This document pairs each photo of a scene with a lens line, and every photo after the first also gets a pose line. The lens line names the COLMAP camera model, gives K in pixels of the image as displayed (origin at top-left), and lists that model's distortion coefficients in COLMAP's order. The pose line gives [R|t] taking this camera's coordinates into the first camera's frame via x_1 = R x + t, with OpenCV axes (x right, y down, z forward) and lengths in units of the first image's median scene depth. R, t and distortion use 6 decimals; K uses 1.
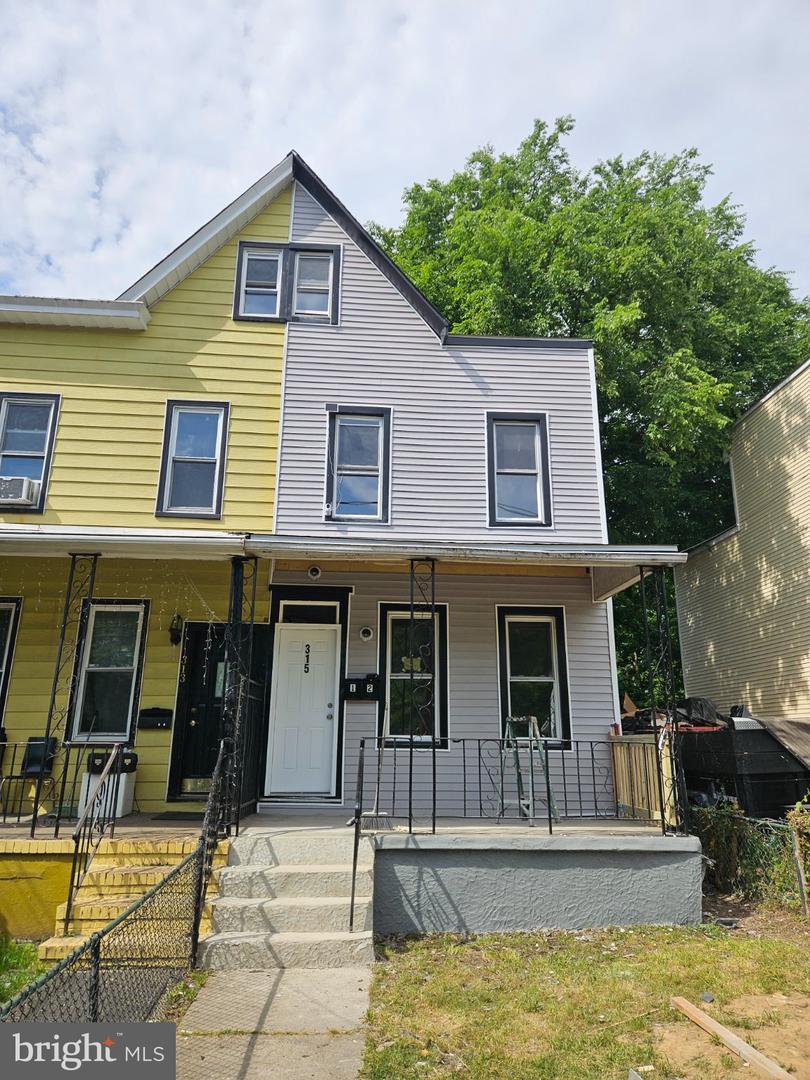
lens RADIAL K [[720.8, 0, 405.5], [0, 720.8, 535.5], [0, 0, 1]] dist [0.036659, -0.007036]
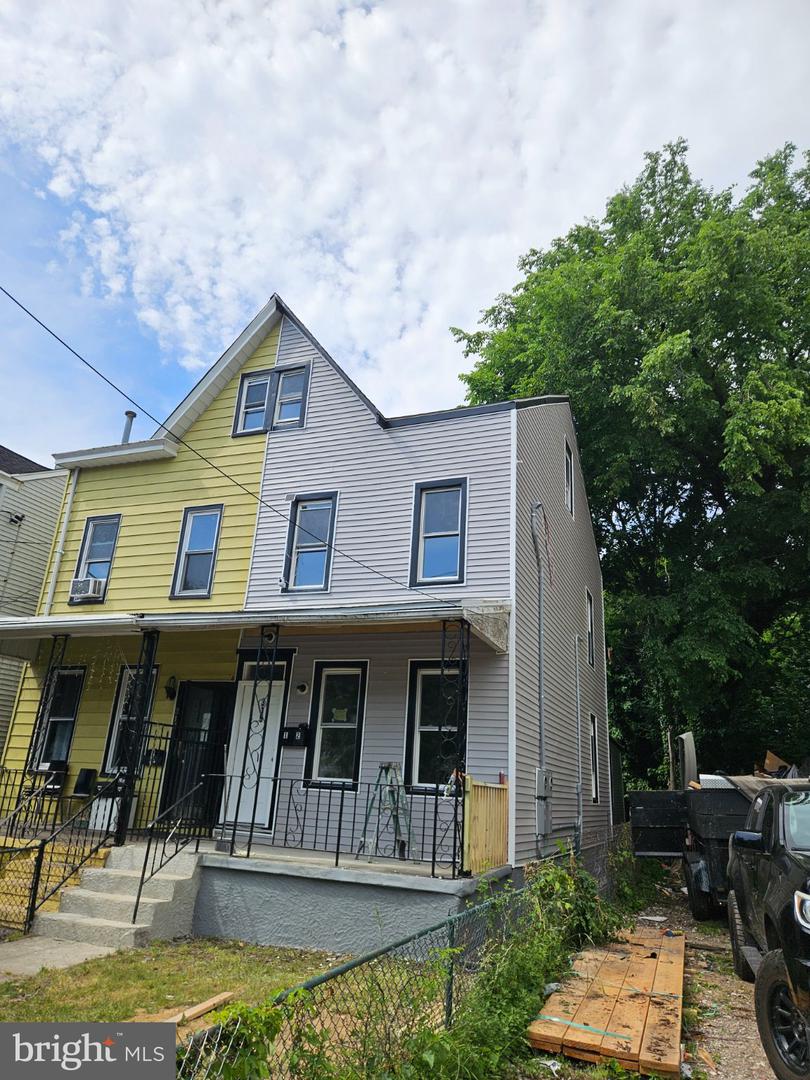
lens RADIAL K [[720.8, 0, 401.9], [0, 720.8, 539.1], [0, 0, 1]] dist [0.036659, -0.007036]
pose [[0.902110, -0.101333, -0.419440, 0.584462], [0.072496, 0.993810, -0.084176, 0.005642], [0.425373, 0.045528, 0.903872, -0.001634]]
